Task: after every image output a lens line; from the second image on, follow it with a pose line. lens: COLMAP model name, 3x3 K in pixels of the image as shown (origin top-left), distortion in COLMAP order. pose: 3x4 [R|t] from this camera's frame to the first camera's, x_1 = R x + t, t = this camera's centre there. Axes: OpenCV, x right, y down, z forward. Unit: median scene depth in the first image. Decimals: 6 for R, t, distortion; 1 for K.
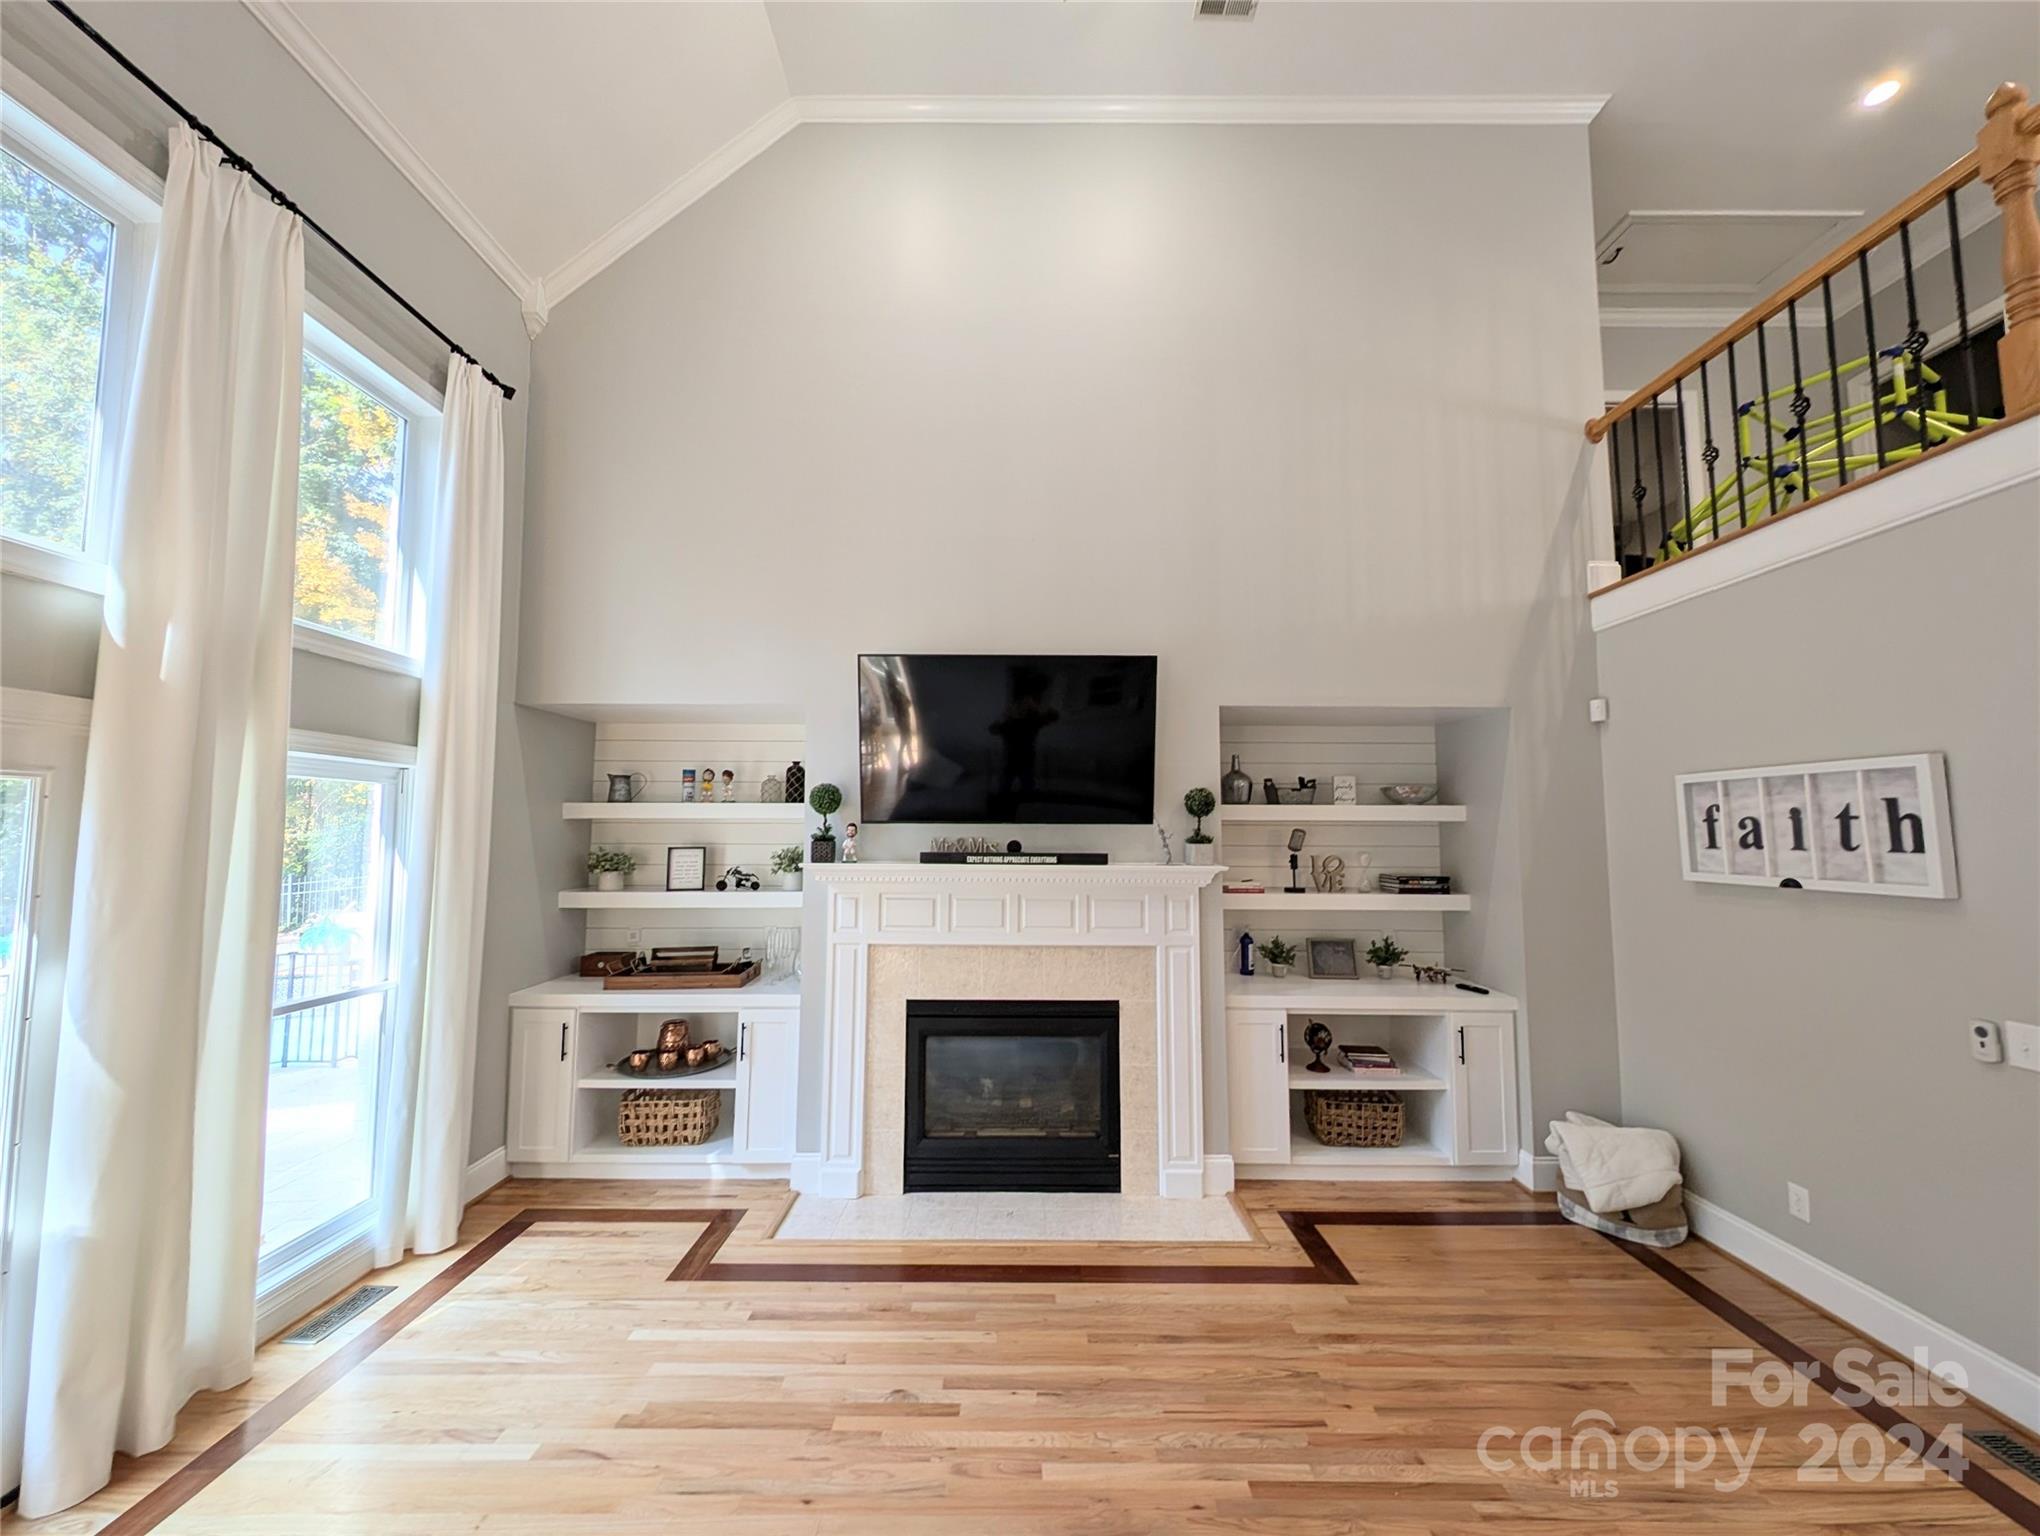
lens RADIAL K [[764.5, 0, 1016.4], [0, 764.5, 774.9], [0, 0, 1]] dist [0.014257, -0.006908]
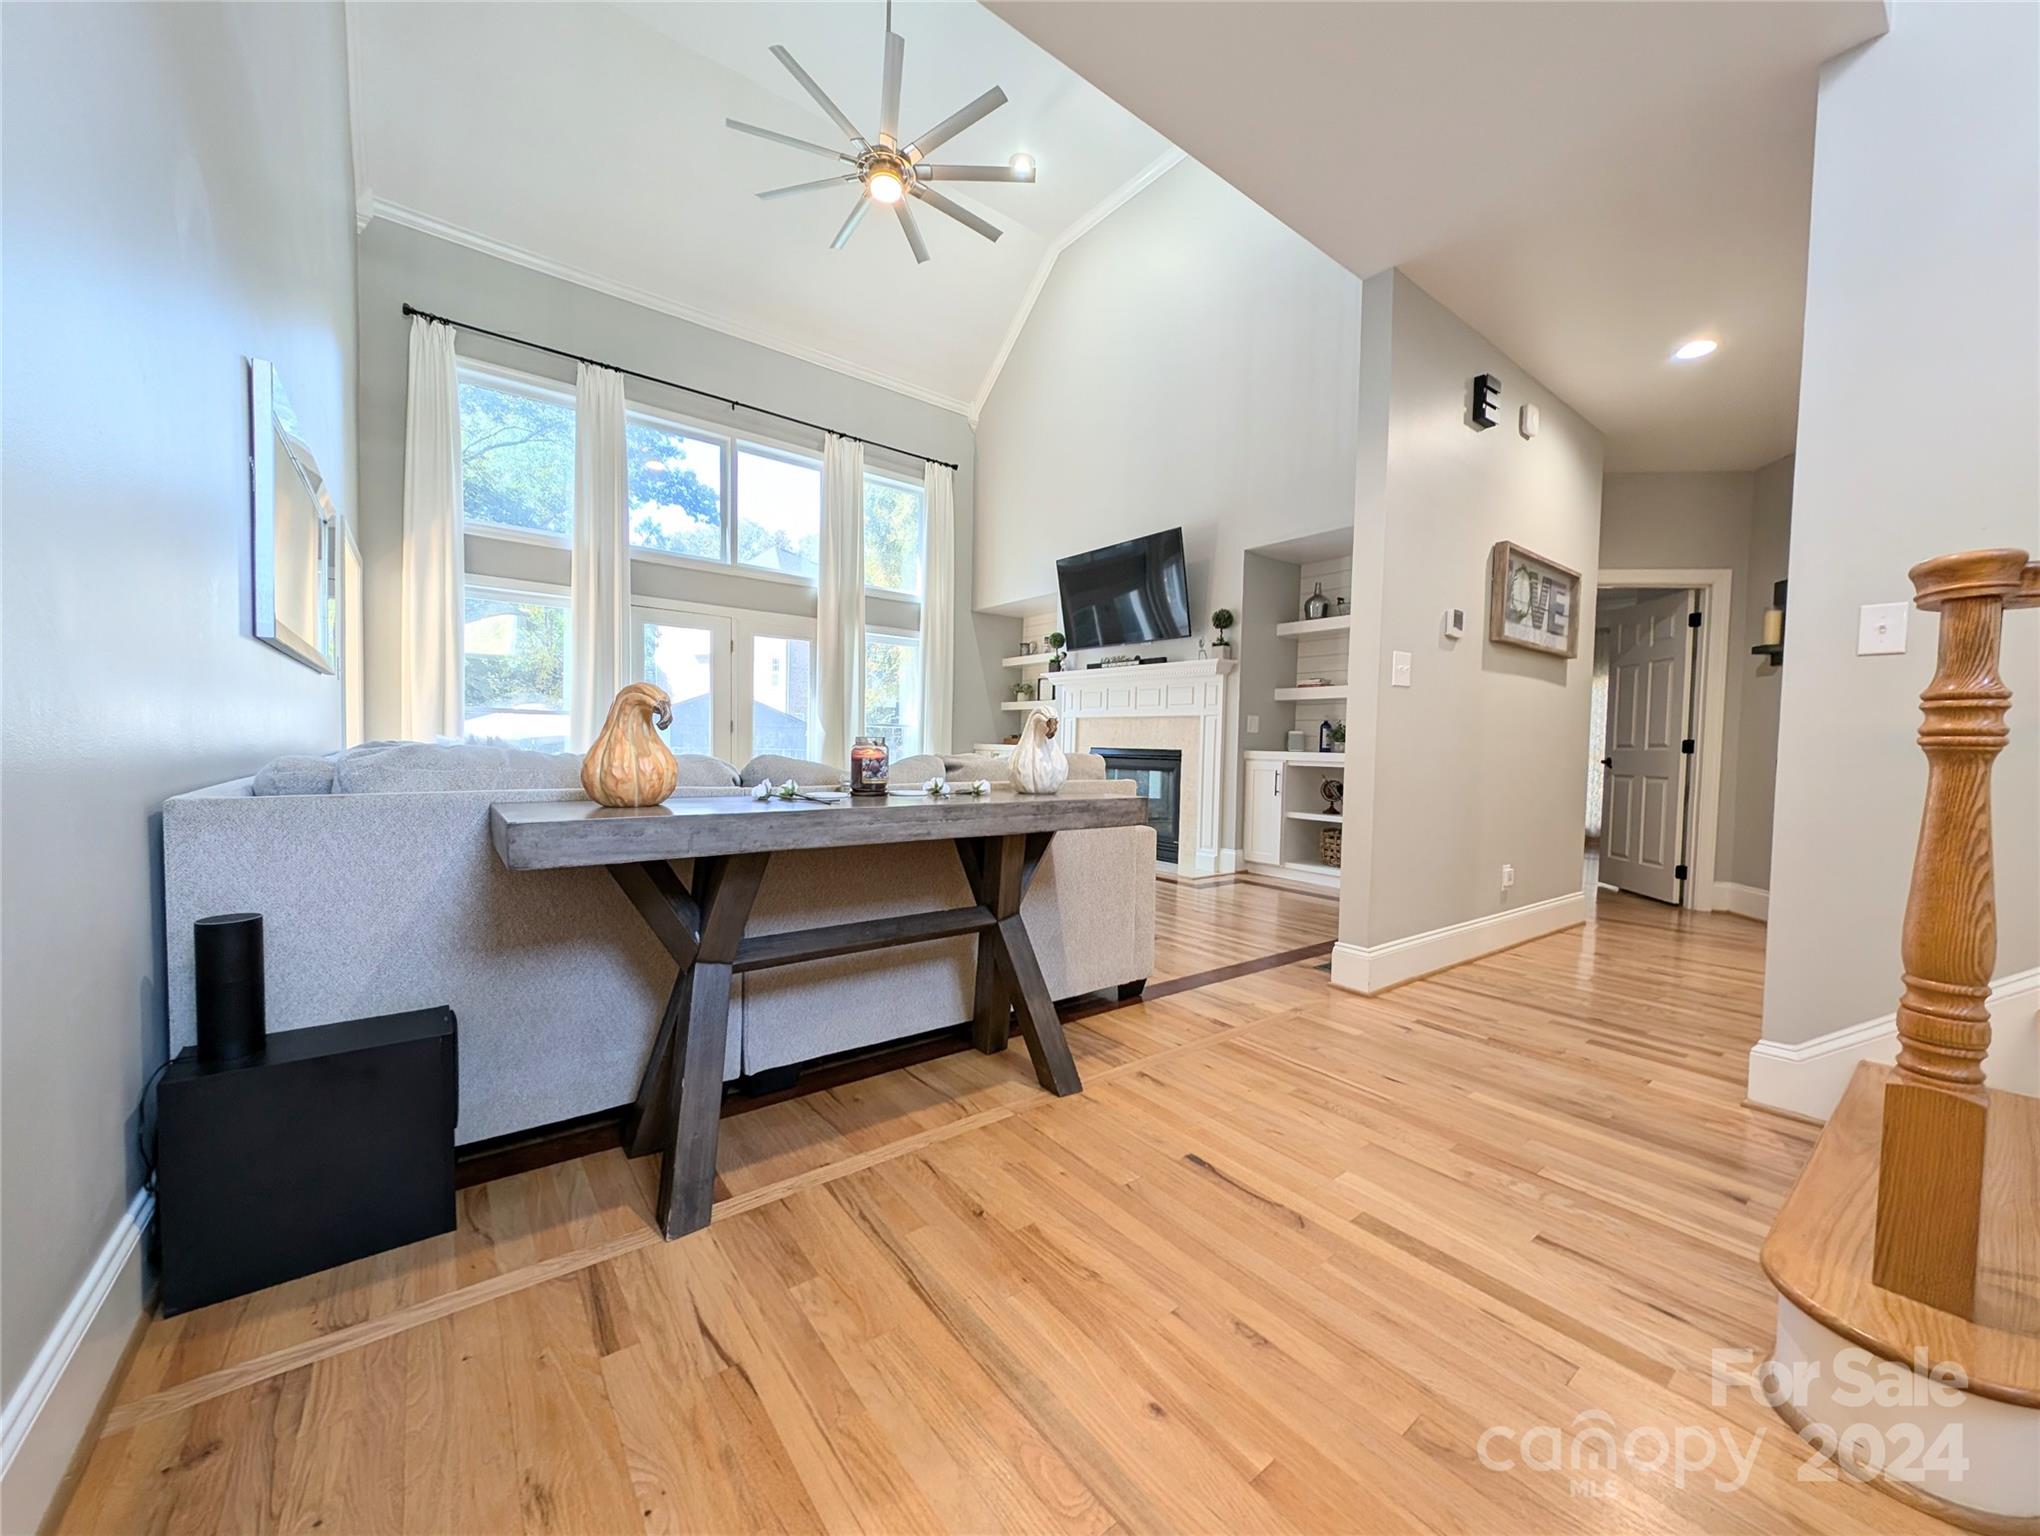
lens RADIAL K [[764.5, 0, 1016.4], [0, 764.5, 774.9], [0, 0, 1]] dist [0.014257, -0.006908]
pose [[0.606217, 0.043798, -0.794092, 1.204254], [0.037658, 0.995782, 0.083671, 0.200092], [0.794407, -0.080627, 0.602011, -0.244511]]
